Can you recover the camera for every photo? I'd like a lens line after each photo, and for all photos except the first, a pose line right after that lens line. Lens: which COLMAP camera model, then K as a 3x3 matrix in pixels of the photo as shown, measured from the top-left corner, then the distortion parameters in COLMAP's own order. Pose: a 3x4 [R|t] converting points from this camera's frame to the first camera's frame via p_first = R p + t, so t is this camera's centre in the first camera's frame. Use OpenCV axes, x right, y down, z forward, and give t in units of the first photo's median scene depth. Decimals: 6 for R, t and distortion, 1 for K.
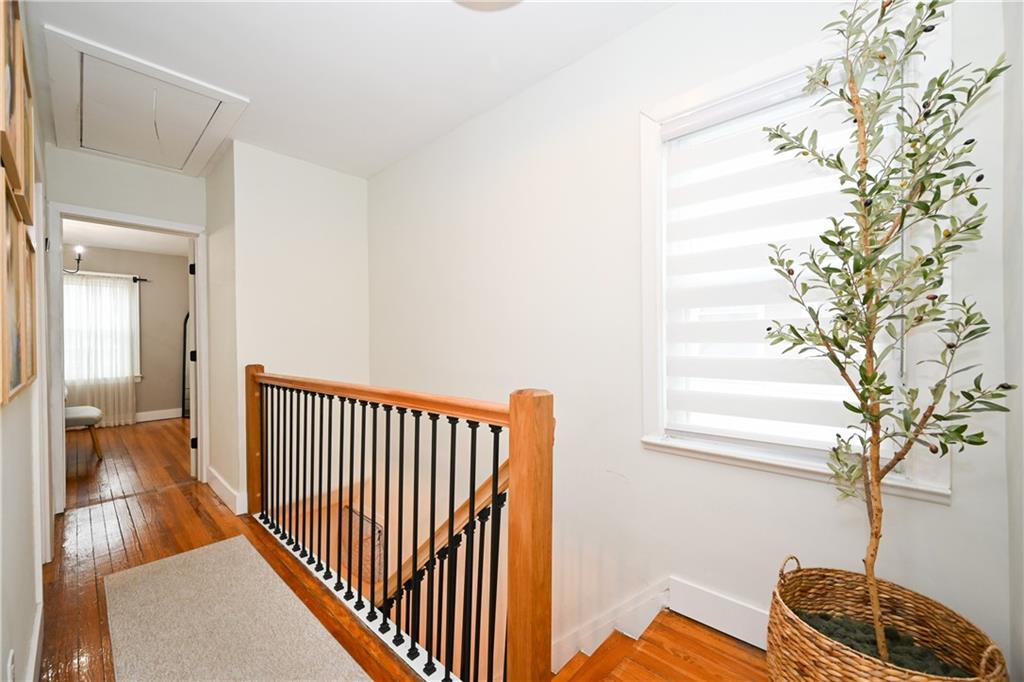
lens RADIAL K [[400.6, 0, 512.0], [0, 400.6, 341.0], [0, 0, 1]] dist [-0.012634, 0.000001]
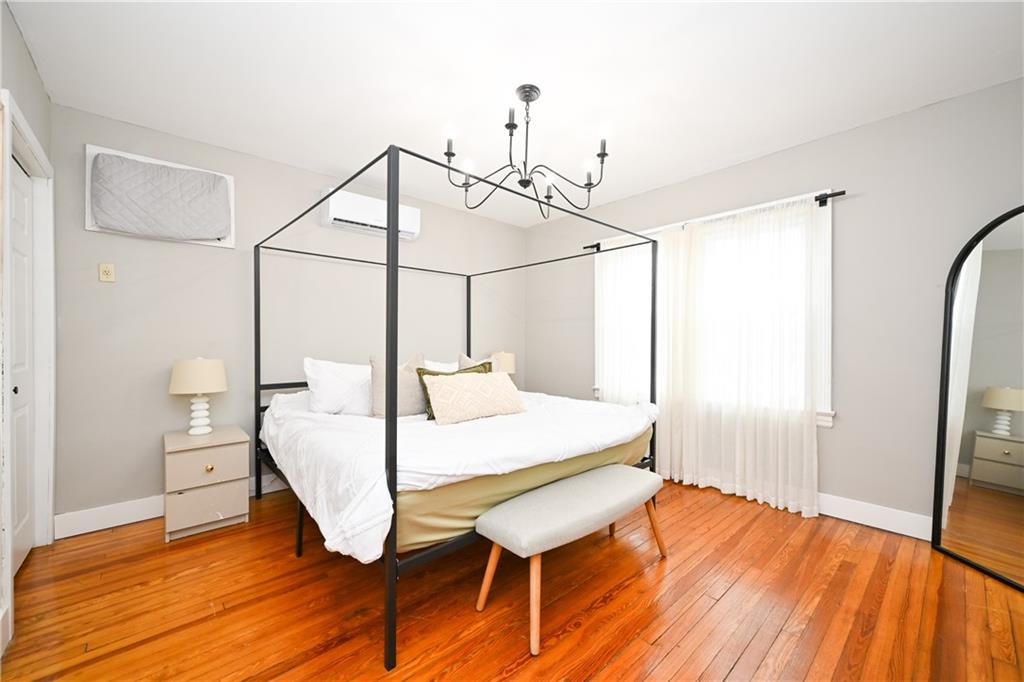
lens RADIAL K [[399.3, 0, 512.0], [0, 399.3, 341.0], [0, 0, 1]] dist [-0.000294, 0.000018]
pose [[-0.096400, 0.008029, -0.995310, -0.472664], [-0.005996, 0.999945, 0.008647, 0.004728], [0.995325, 0.006801, -0.096347, 0.711807]]
